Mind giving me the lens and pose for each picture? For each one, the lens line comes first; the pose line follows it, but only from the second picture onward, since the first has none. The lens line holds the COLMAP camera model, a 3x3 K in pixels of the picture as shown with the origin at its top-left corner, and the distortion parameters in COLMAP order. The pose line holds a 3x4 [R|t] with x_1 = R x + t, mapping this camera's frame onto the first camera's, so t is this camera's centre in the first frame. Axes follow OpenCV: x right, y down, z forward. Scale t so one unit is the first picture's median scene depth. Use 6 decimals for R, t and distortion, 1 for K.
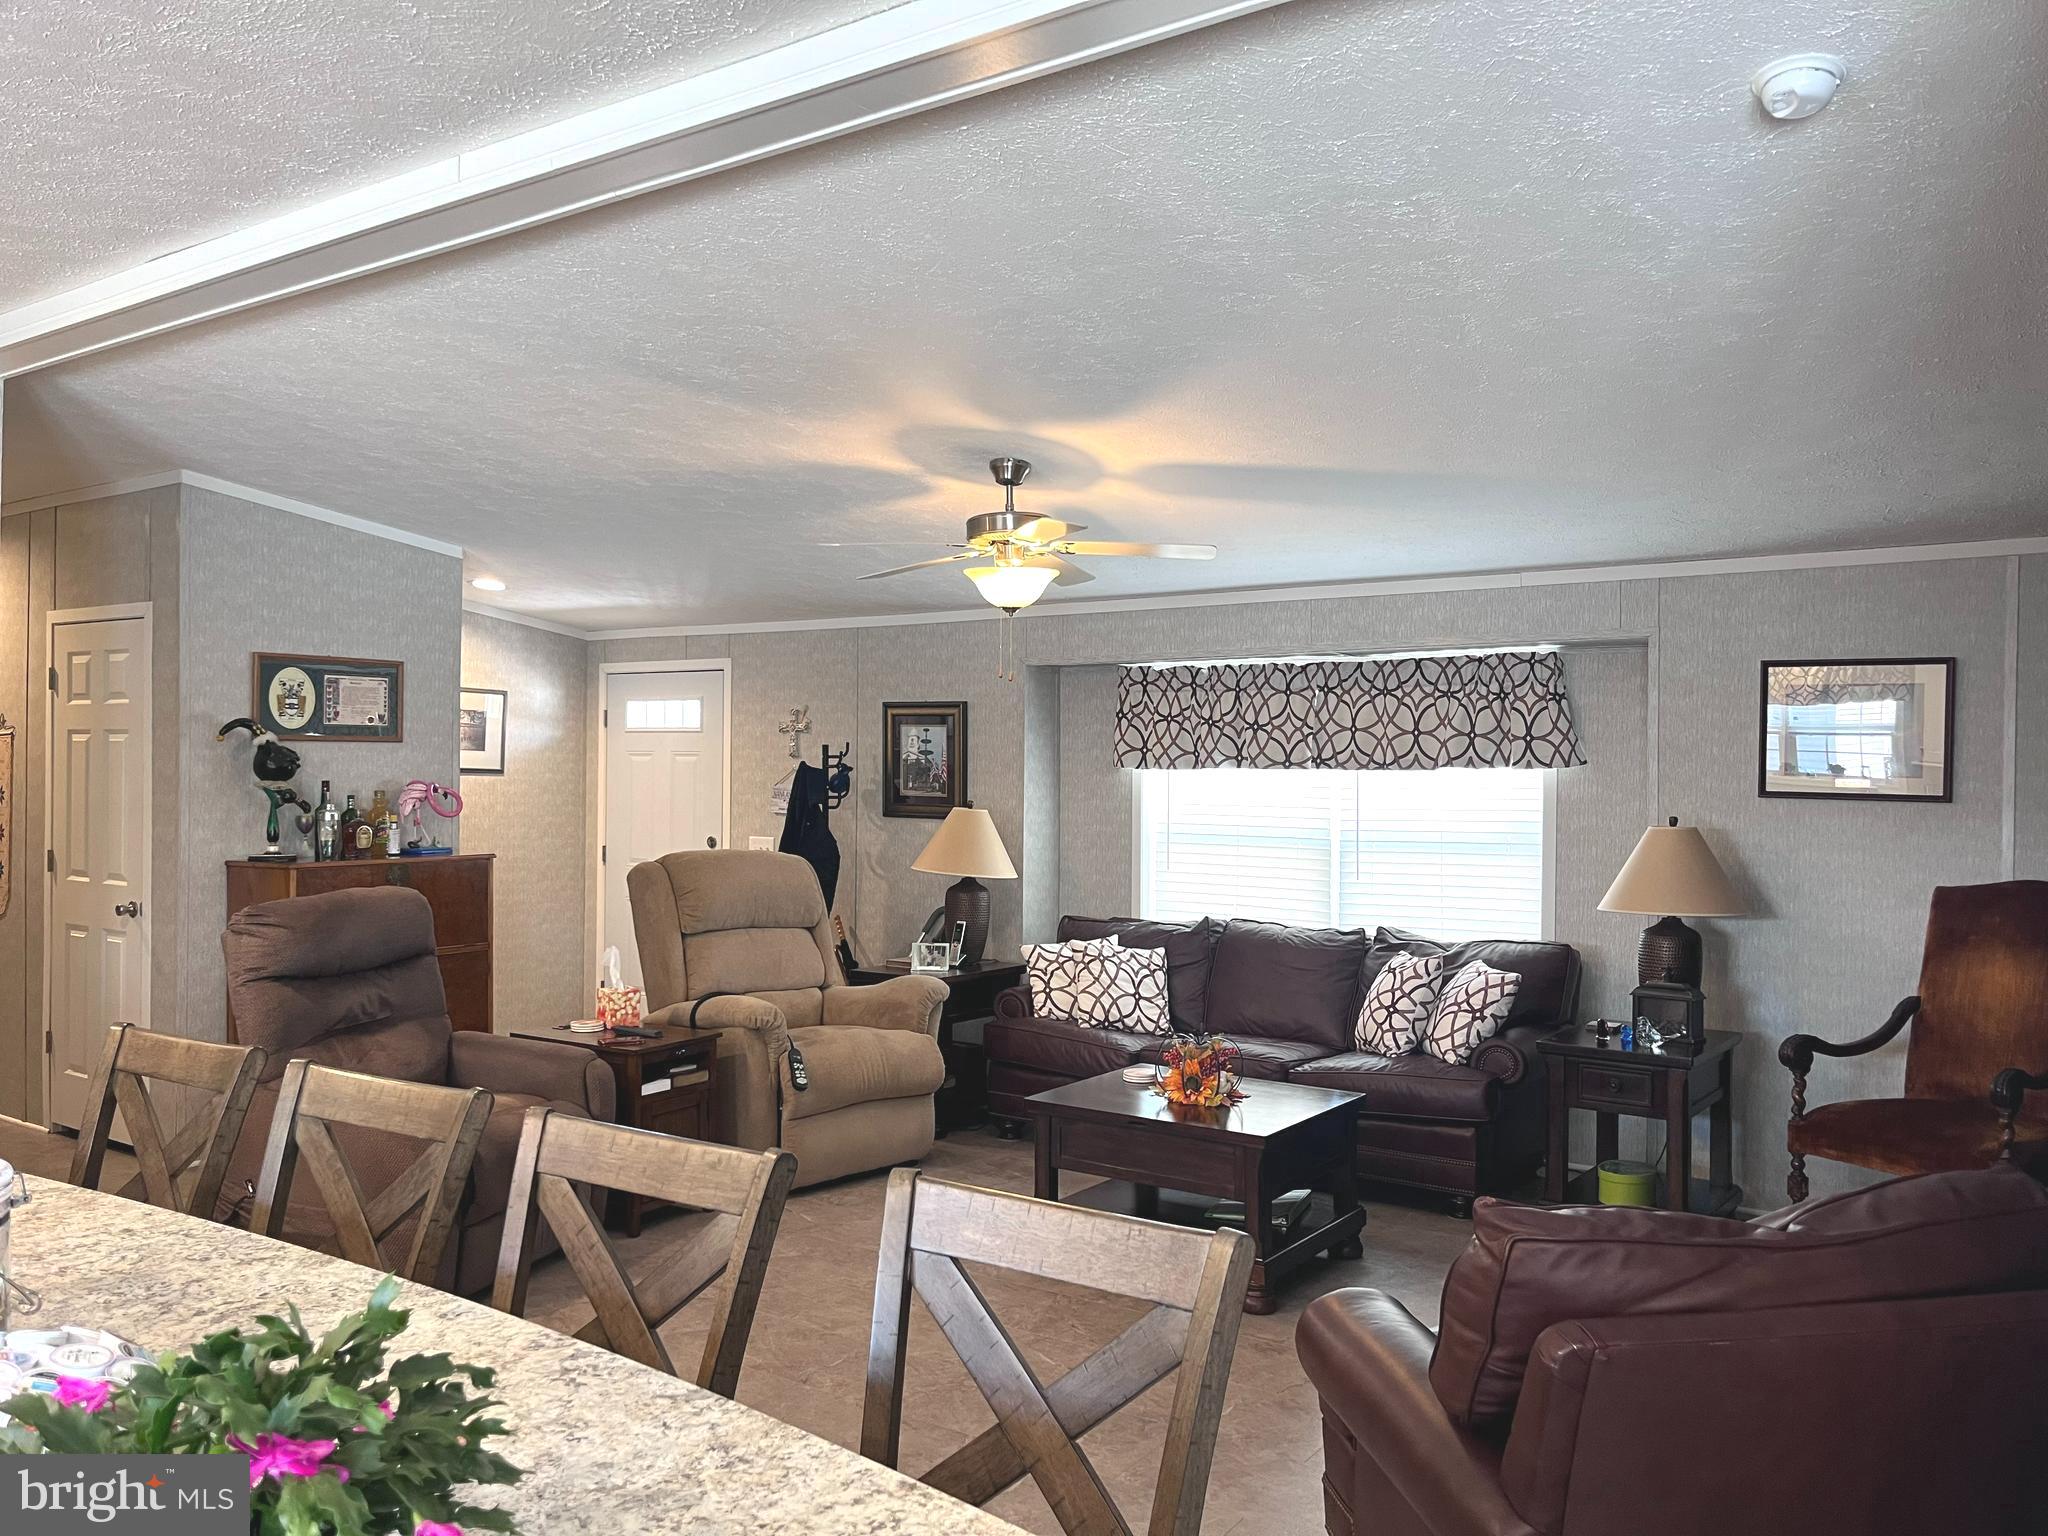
lens RADIAL K [[1552.8, 0, 1013.2], [0, 1552.8, 789.5], [0, 0, 1]] dist [0.062934, -0.094194]
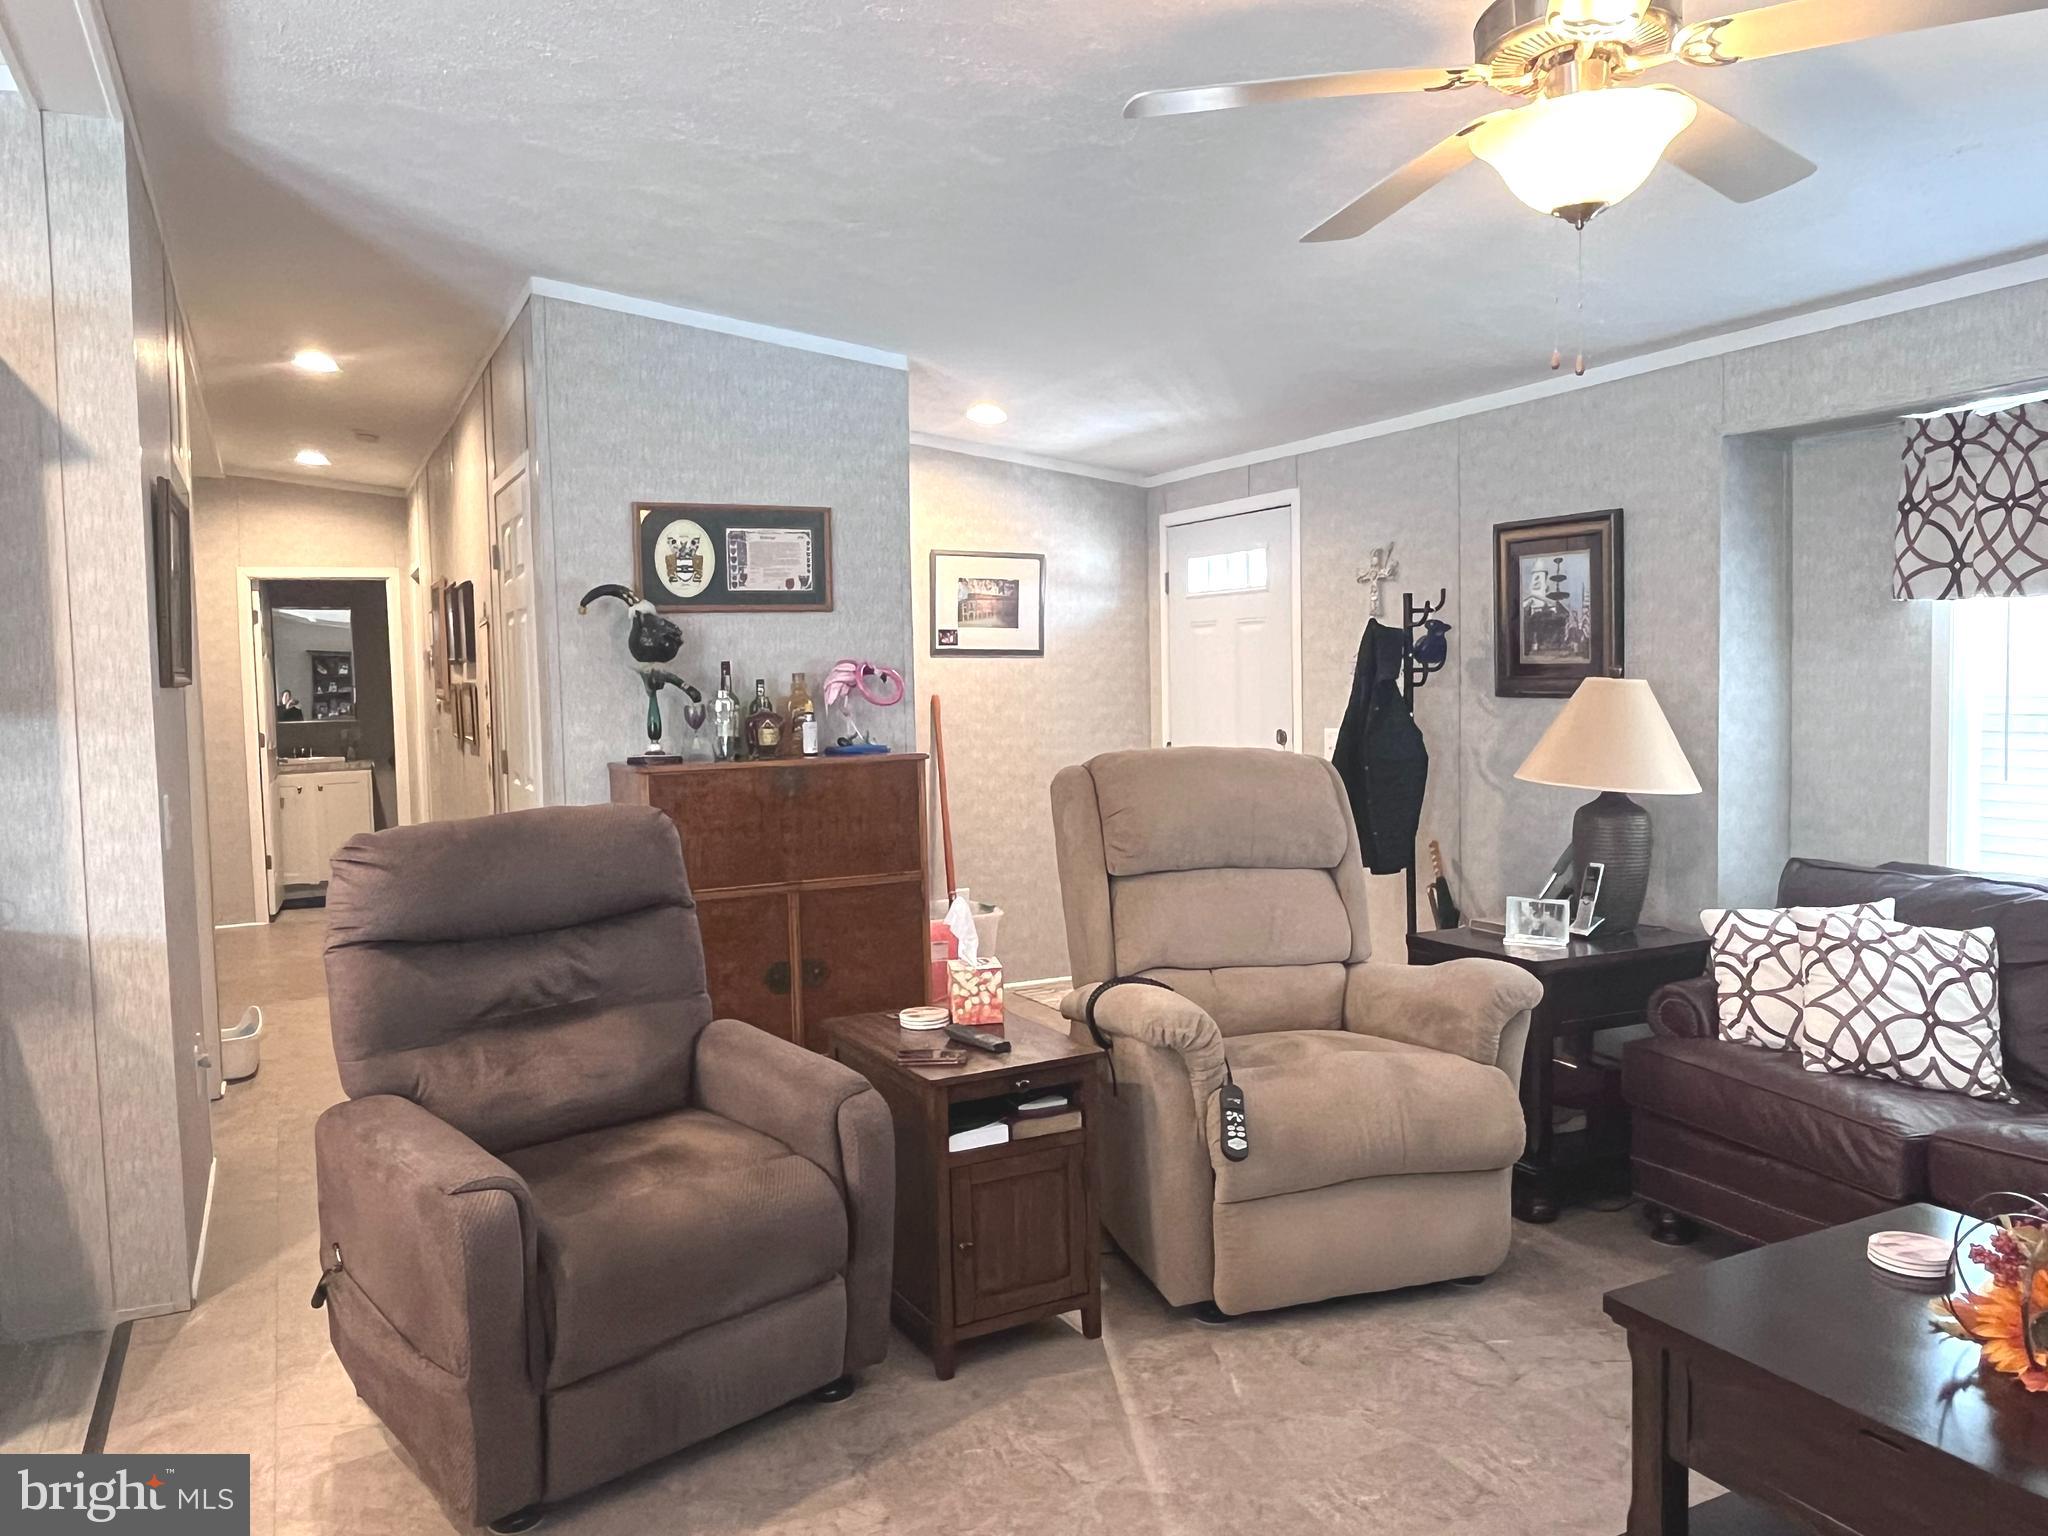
lens RADIAL K [[1447.9, 0, 1024.0], [0, 1447.9, 768.0], [0, 0, 1]] dist [-0.001714, -0.006240]
pose [[0.875202, 0.003897, -0.483742, 0.046044], [0.022179, 0.998593, 0.048170, 0.015621], [0.483249, -0.052887, 0.873884, 0.411877]]
